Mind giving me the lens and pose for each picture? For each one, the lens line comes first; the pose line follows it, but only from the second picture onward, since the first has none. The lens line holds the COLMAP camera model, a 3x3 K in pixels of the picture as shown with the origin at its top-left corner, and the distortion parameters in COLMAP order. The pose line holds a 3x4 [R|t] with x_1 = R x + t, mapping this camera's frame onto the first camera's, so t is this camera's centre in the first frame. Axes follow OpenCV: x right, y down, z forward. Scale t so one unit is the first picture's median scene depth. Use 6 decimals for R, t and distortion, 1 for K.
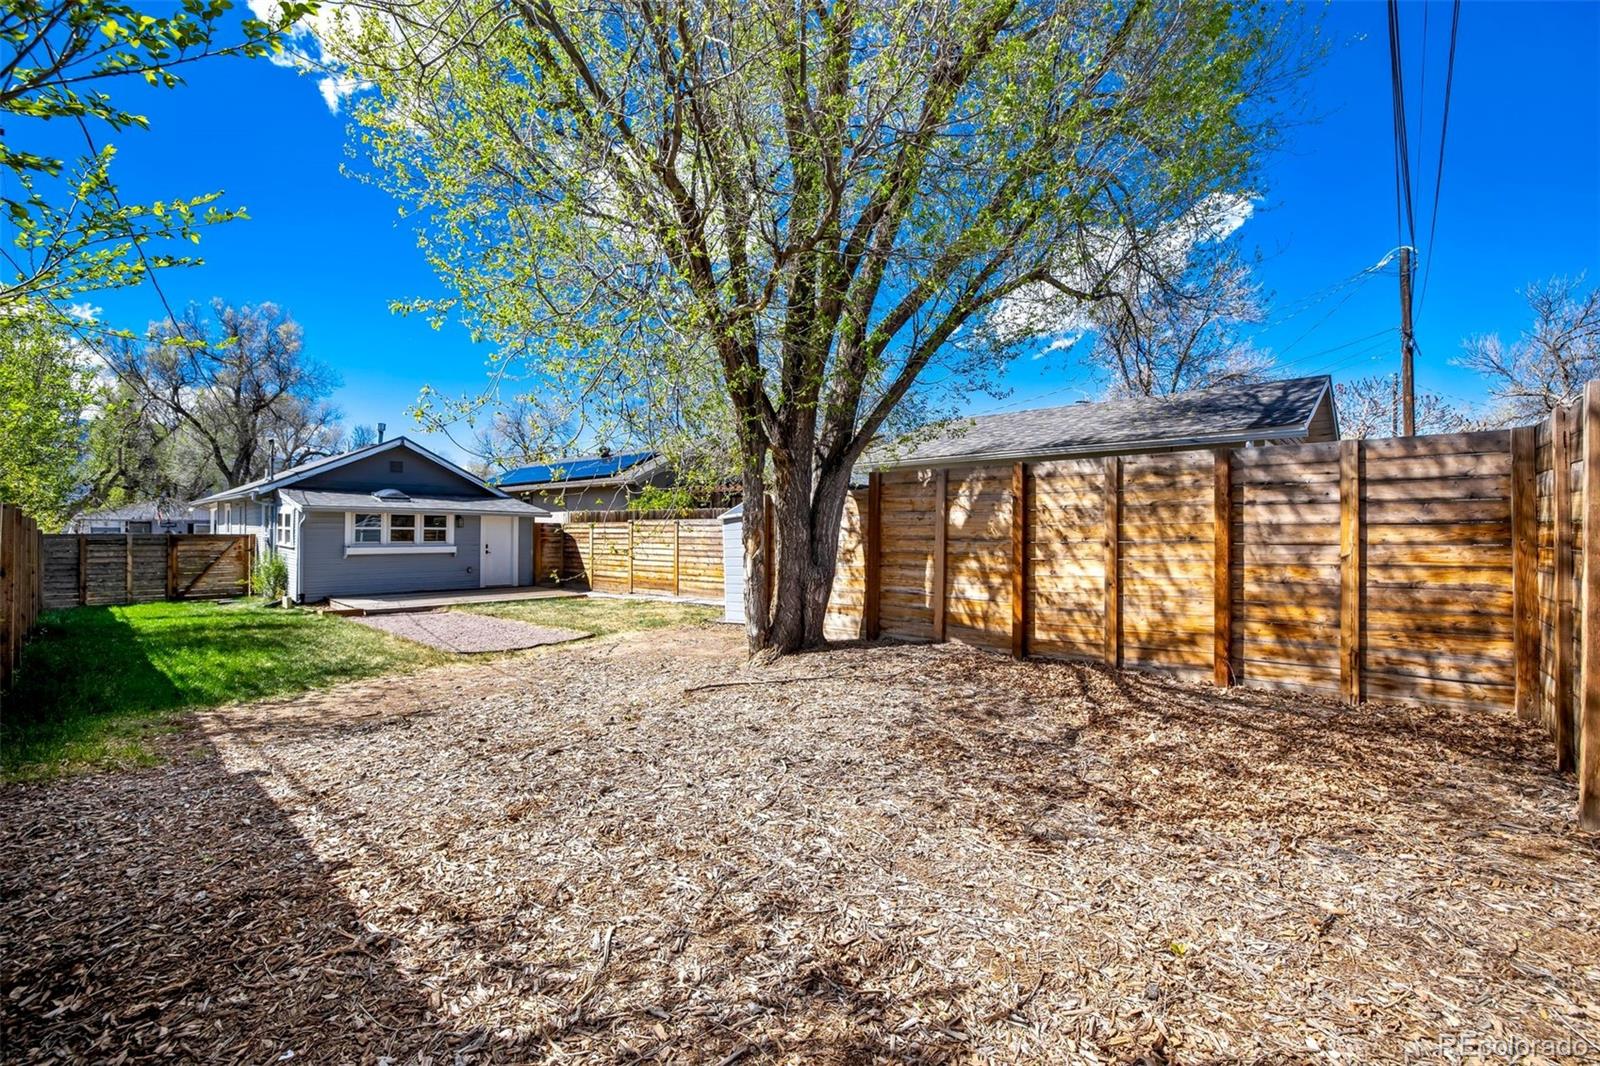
lens RADIAL K [[681.7, 0, 795.6], [0, 681.7, 526.5], [0, 0, 1]] dist [-0.034214, 0.015957]
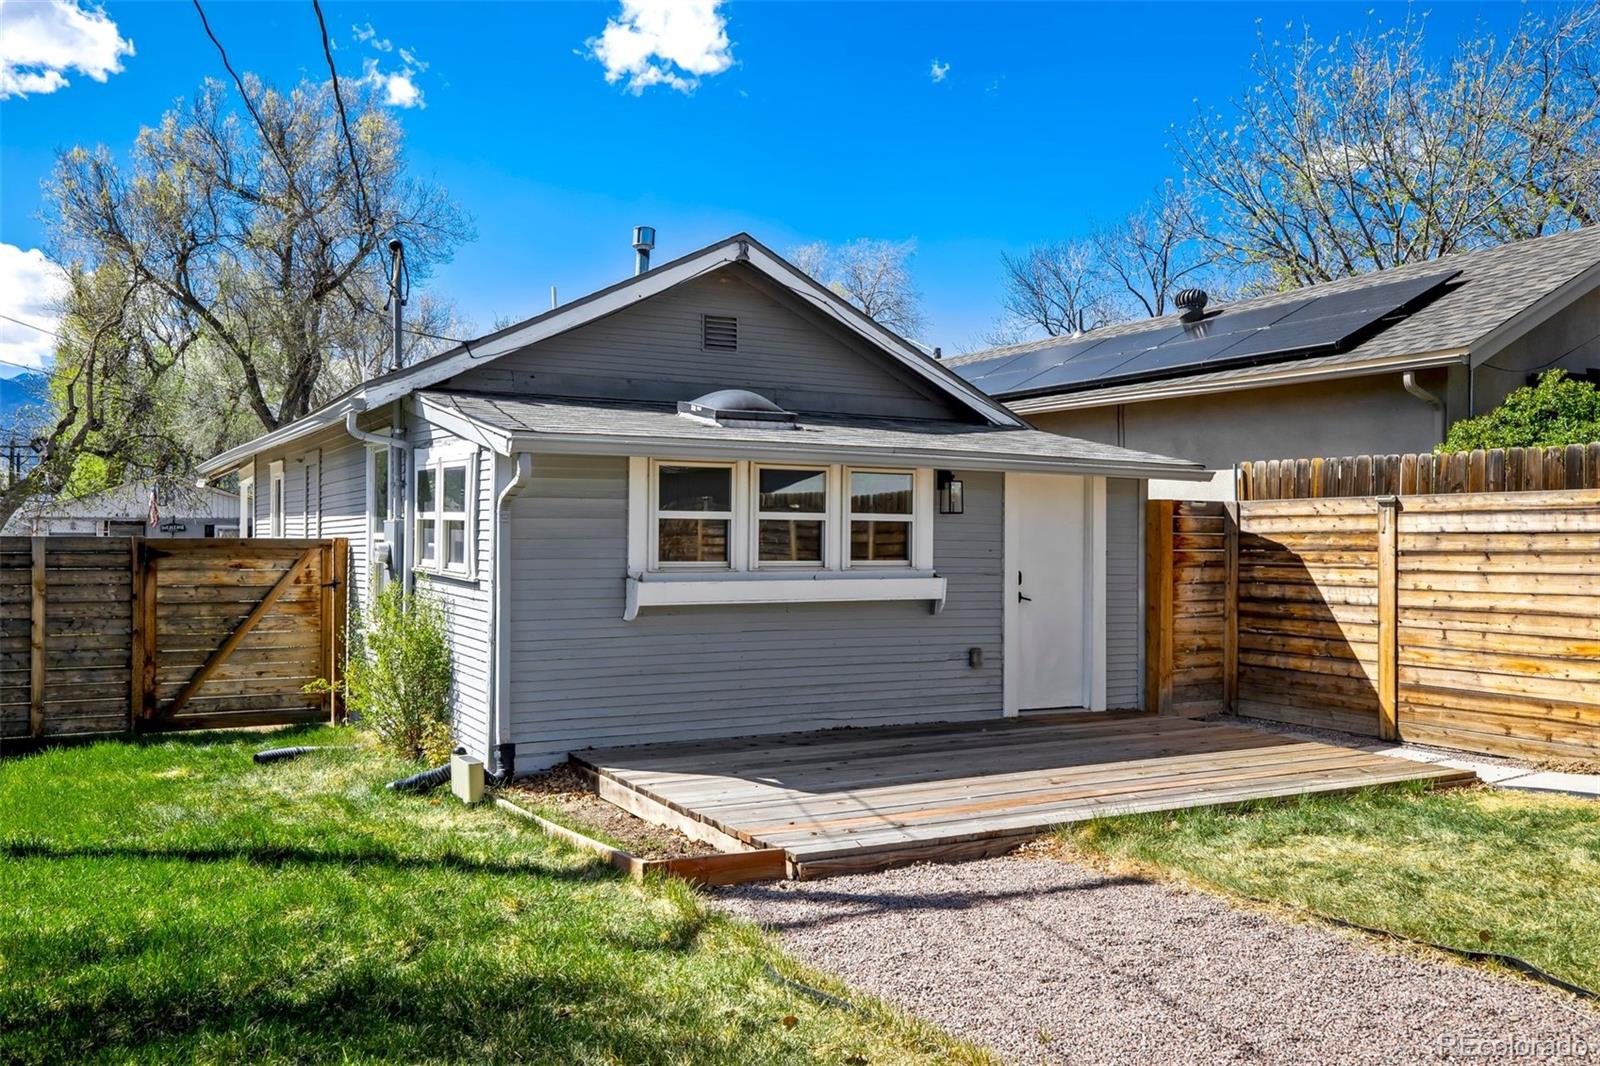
lens RADIAL K [[1317.0, 0, 805.8], [0, 1317.0, 527.4], [0, 0, 1]] dist [0.057019, 0.003705]
pose [[0.949807, -0.003602, -0.312814, -0.358293], [0.001775, 0.999980, -0.006125, 0.010112], [0.312830, 0.005262, 0.949794, 0.414615]]
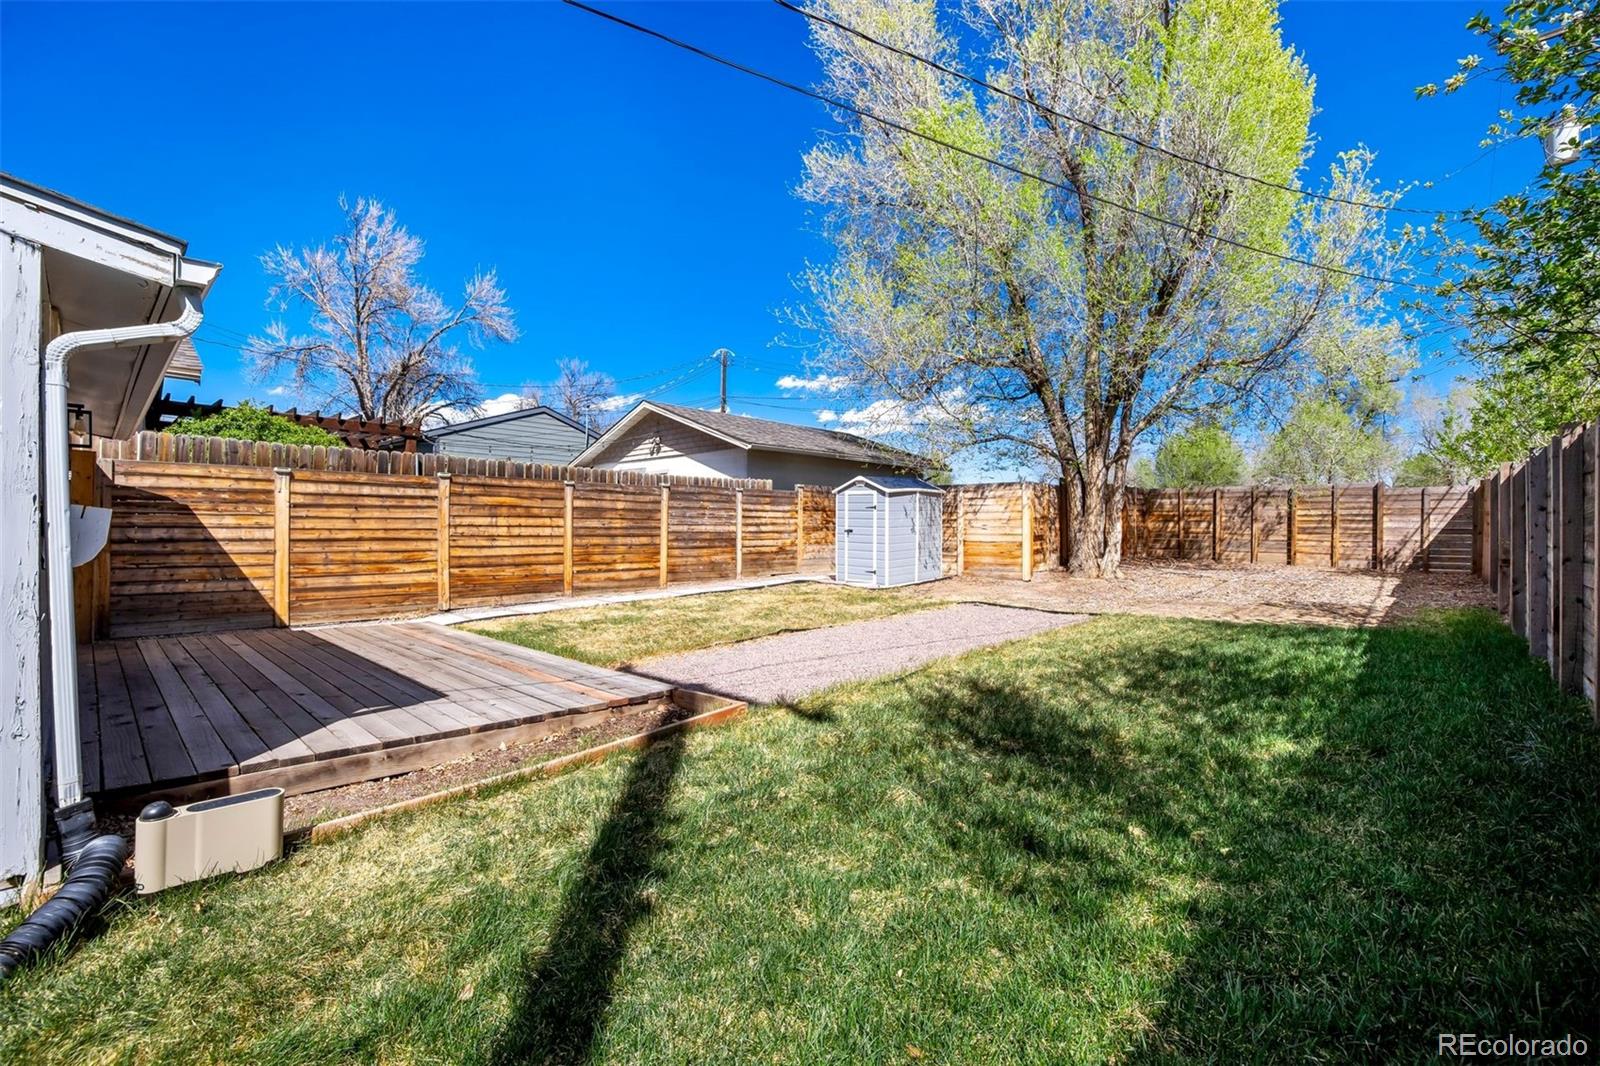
lens RADIAL K [[681.7, 0, 795.6], [0, 681.7, 526.5], [0, 0, 1]] dist [-0.034214, 0.015957]
pose [[0.028313, 0.000639, 0.999599, -0.715362], [-0.012272, 0.999925, -0.000291, 0.027090], [-0.999524, -0.012258, 0.028319, 0.672525]]
